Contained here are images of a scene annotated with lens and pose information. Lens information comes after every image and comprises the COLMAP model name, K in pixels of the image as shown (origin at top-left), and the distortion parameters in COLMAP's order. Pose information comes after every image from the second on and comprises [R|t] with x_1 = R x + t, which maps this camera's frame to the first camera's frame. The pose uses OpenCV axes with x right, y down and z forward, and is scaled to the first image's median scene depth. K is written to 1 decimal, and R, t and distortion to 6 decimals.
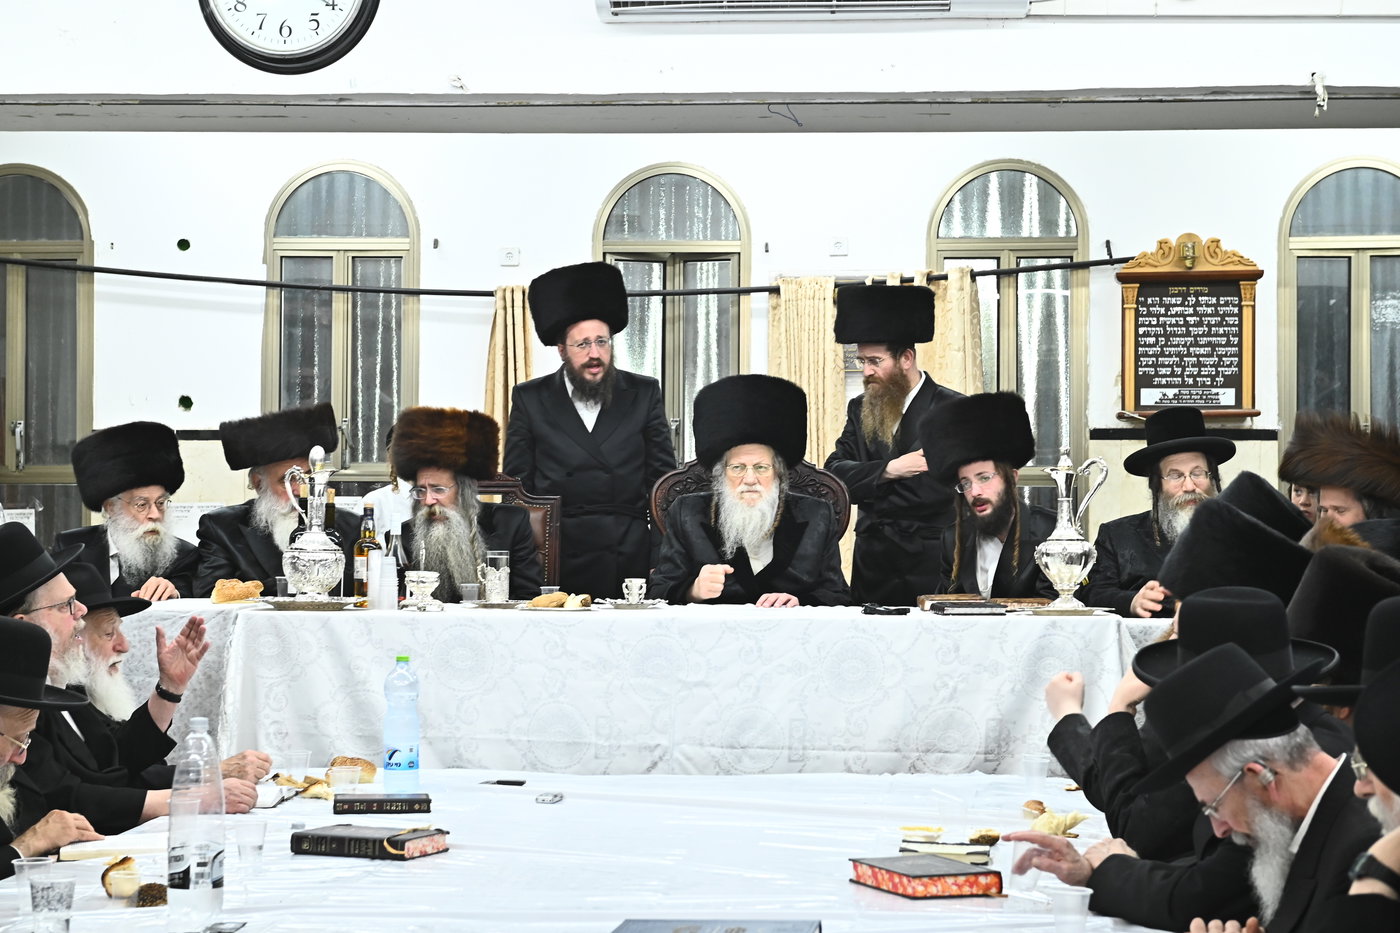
lens RADIAL K [[2792.7, 0, 693.4], [0, 2792.7, 467.5], [0, 0, 1]] dist [0.199493, -0.434000]
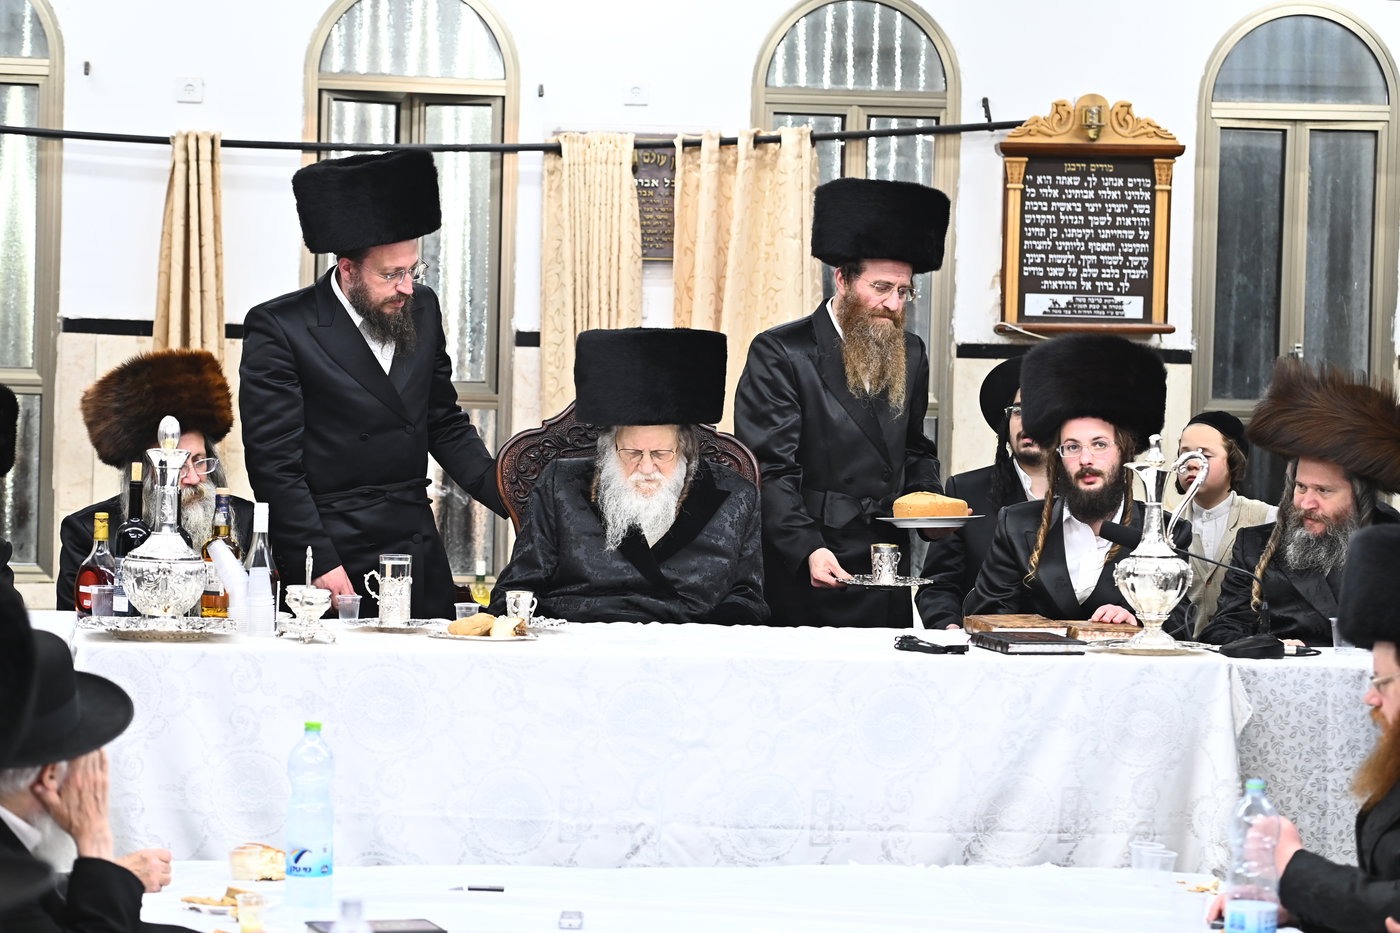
lens RADIAL K [[3734.7, 0, 702.7], [0, 3734.7, 464.3], [0, 0, 1]] dist [0.187710, -0.009869]
pose [[0.982400, 0.013908, 0.186269, -0.161120], [-0.023998, 0.998357, 0.052026, -0.044372], [-0.185240, -0.055581, 0.981120, 0.006036]]
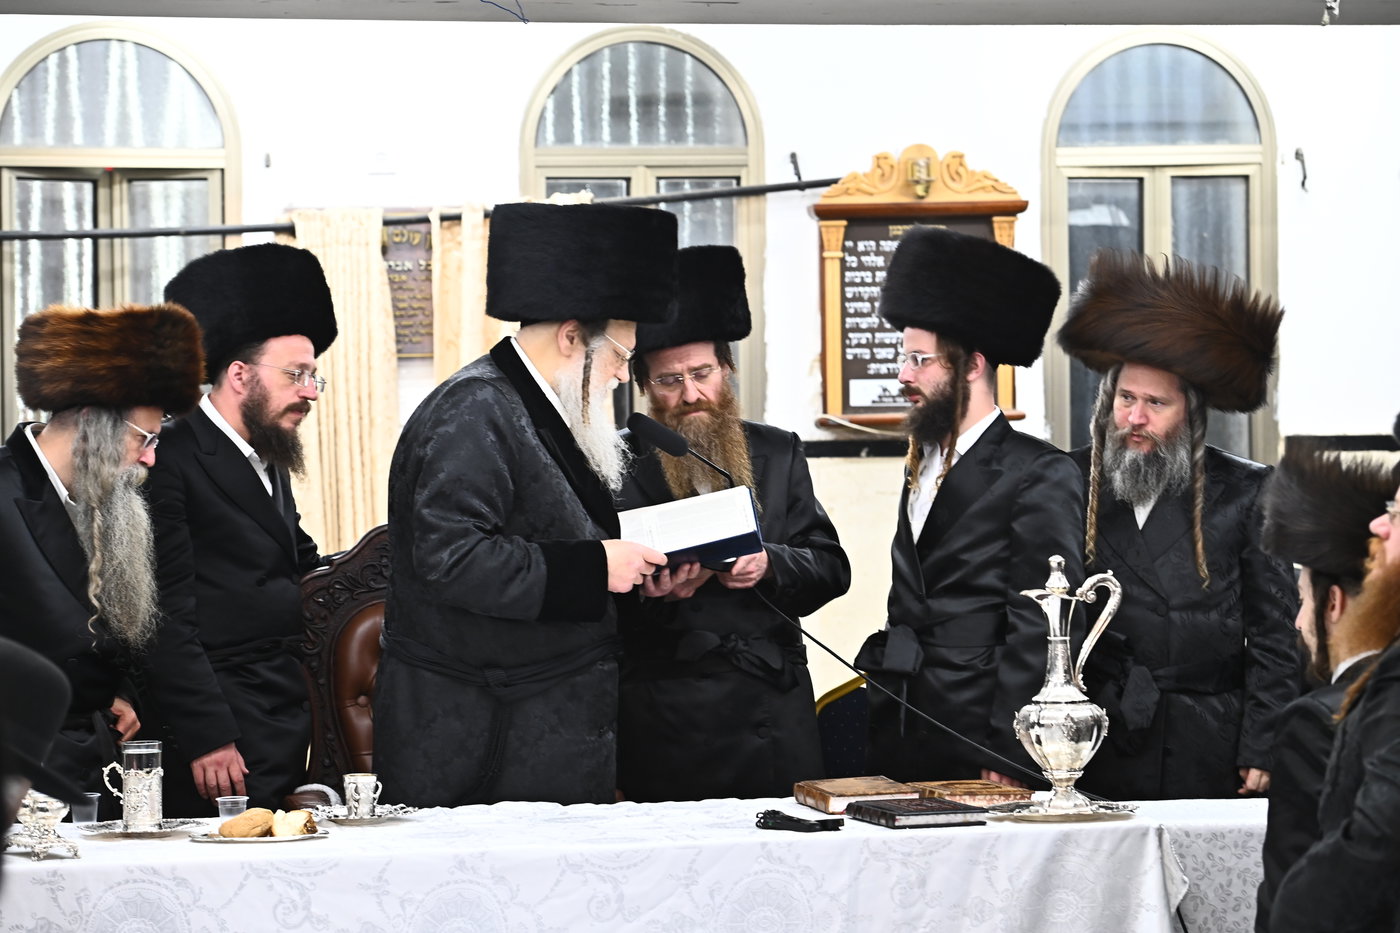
lens RADIAL K [[4253.9, 0, 706.3], [0, 4253.9, 468.2], [0, 0, 1]] dist [0.420524, -0.694503]
pose [[0.967051, -0.020576, 0.253748, -0.171418], [0.013429, 0.999464, 0.029868, -0.051293], [-0.254227, -0.025477, 0.966809, 0.061018]]
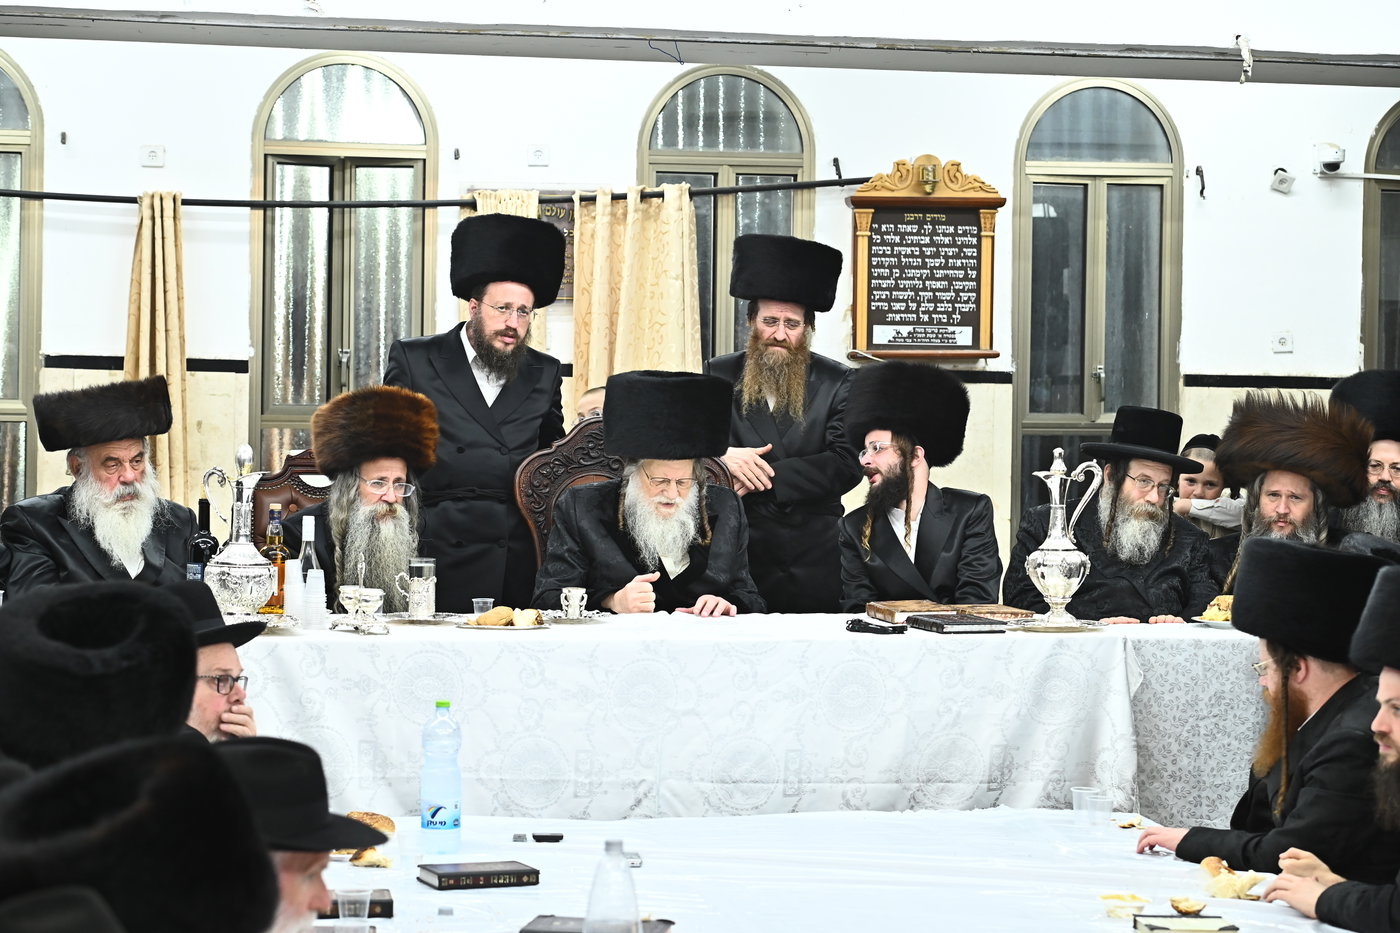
lens RADIAL K [[3346.3, 0, 695.0], [0, 3346.3, 469.3], [0, 0, 1]] dist [0.072042, 0.112488]
pose [[0.965076, 0.001030, 0.261966, -0.241344], [-0.014971, 0.998575, 0.051225, -0.049071], [-0.261540, -0.053358, 0.963717, -0.034147]]
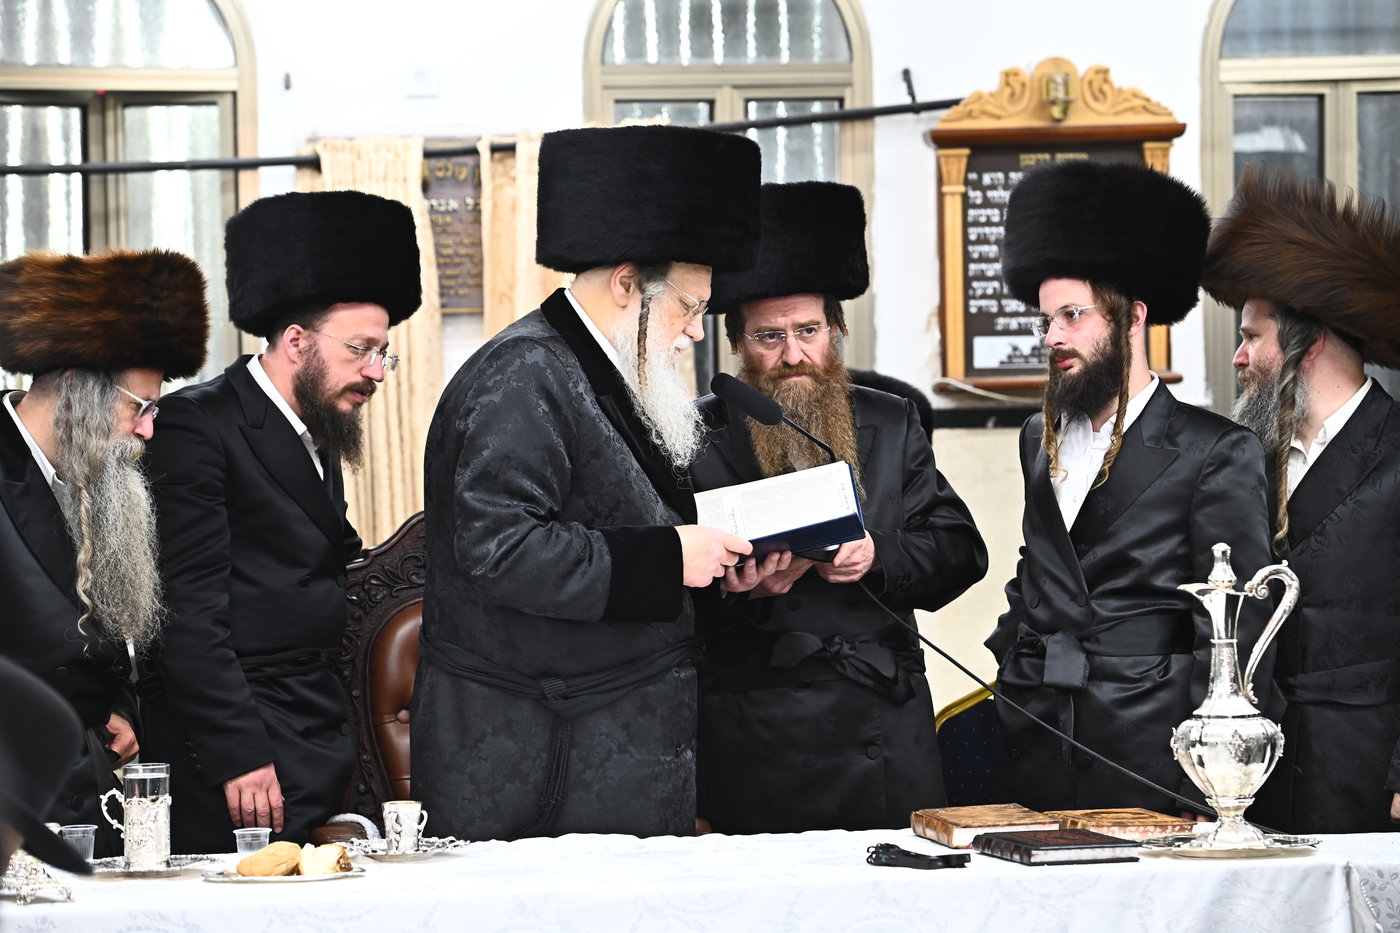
lens RADIAL K [[5023.7, 0, 699.7], [0, 5023.7, 462.8], [0, 0, 1]] dist [0.706798, 0.521055]
pose [[0.971893, -0.025014, 0.234090, -0.173725], [0.017611, 0.999278, 0.033663, -0.051464], [-0.234763, -0.028594, 0.971632, 0.055716]]
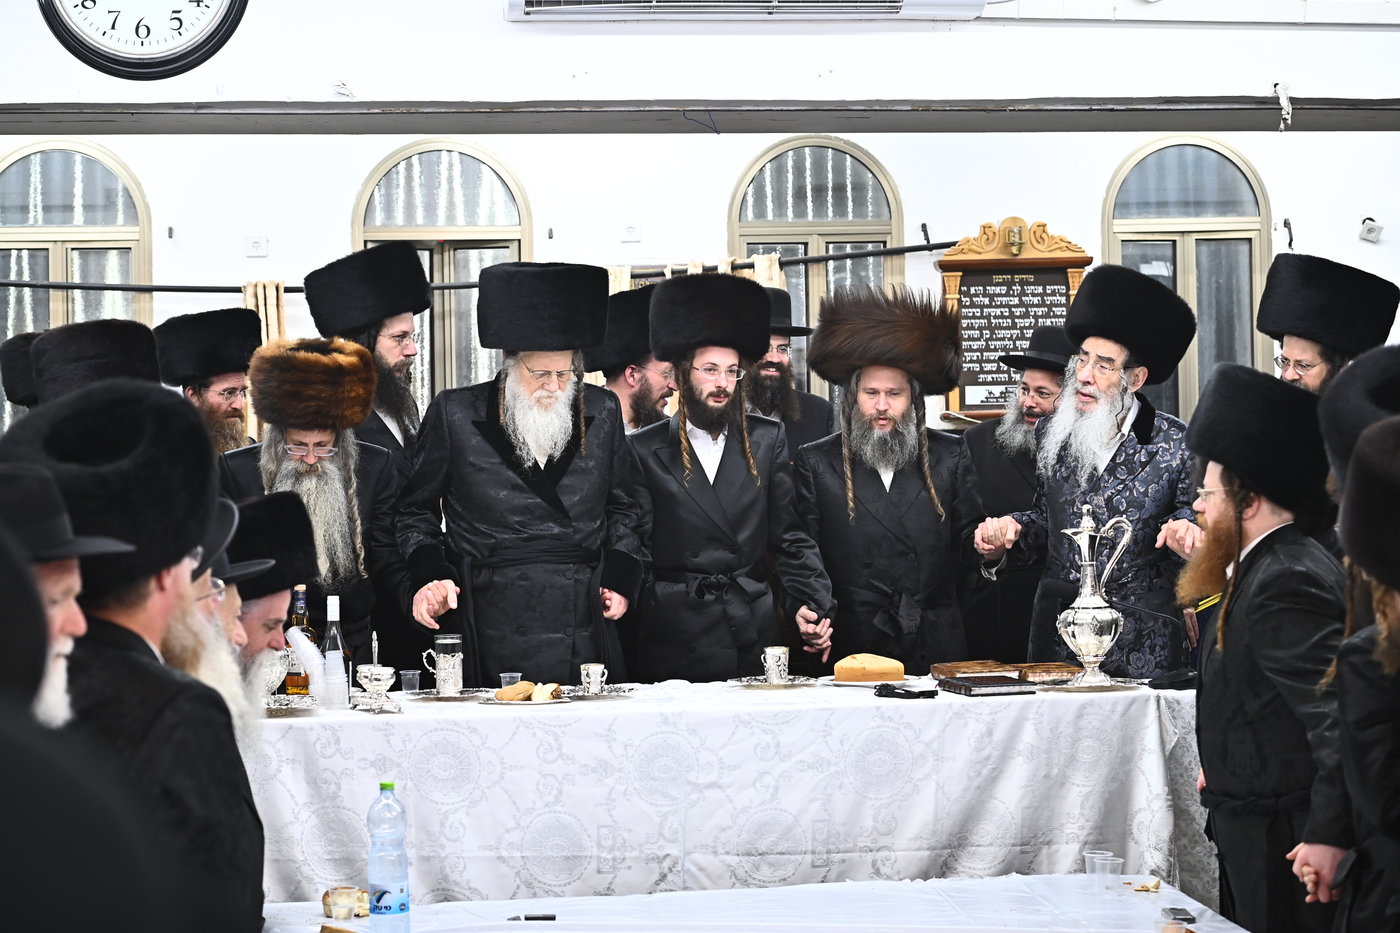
lens RADIAL K [[3124.9, 0, 704.3], [0, 3124.9, 466.2], [0, 0, 1]] dist [-0.025990, 0.405900]
pose [[0.981247, -0.024748, 0.191159, -0.162701], [0.019185, 0.999338, 0.030901, -0.047788], [-0.191797, -0.026654, 0.981073, 0.019883]]
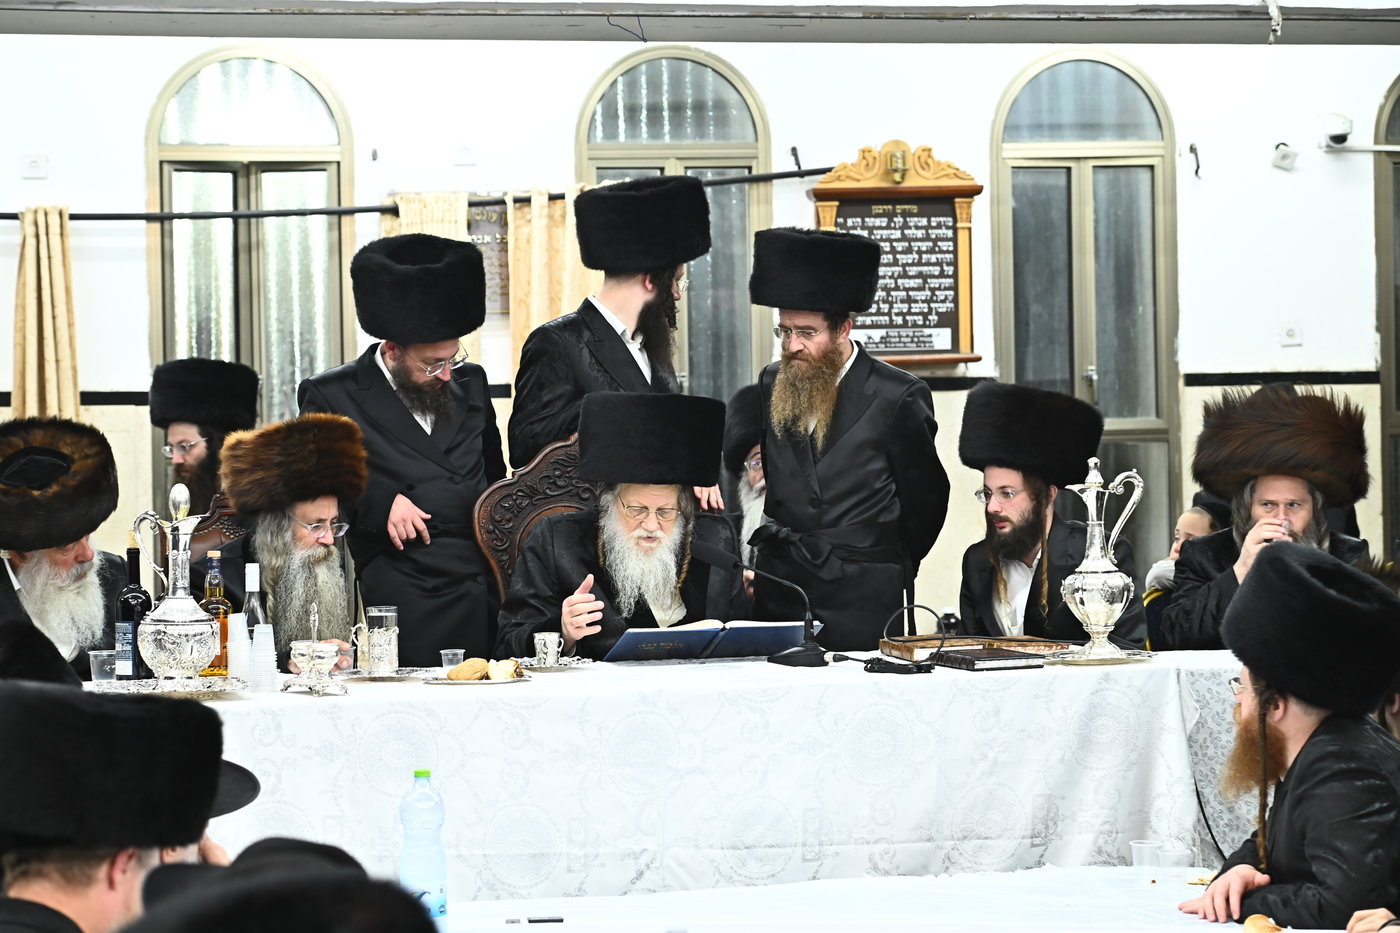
lens RADIAL K [[3585.8, 0, 697.6], [0, 3585.8, 461.4], [0, 0, 1]] dist [0.147701, 0.150739]
pose [[0.955549, -0.028721, 0.293430, -0.254725], [0.017238, 0.998984, 0.041645, -0.046403], [-0.294327, -0.034736, 0.955073, 0.020217]]
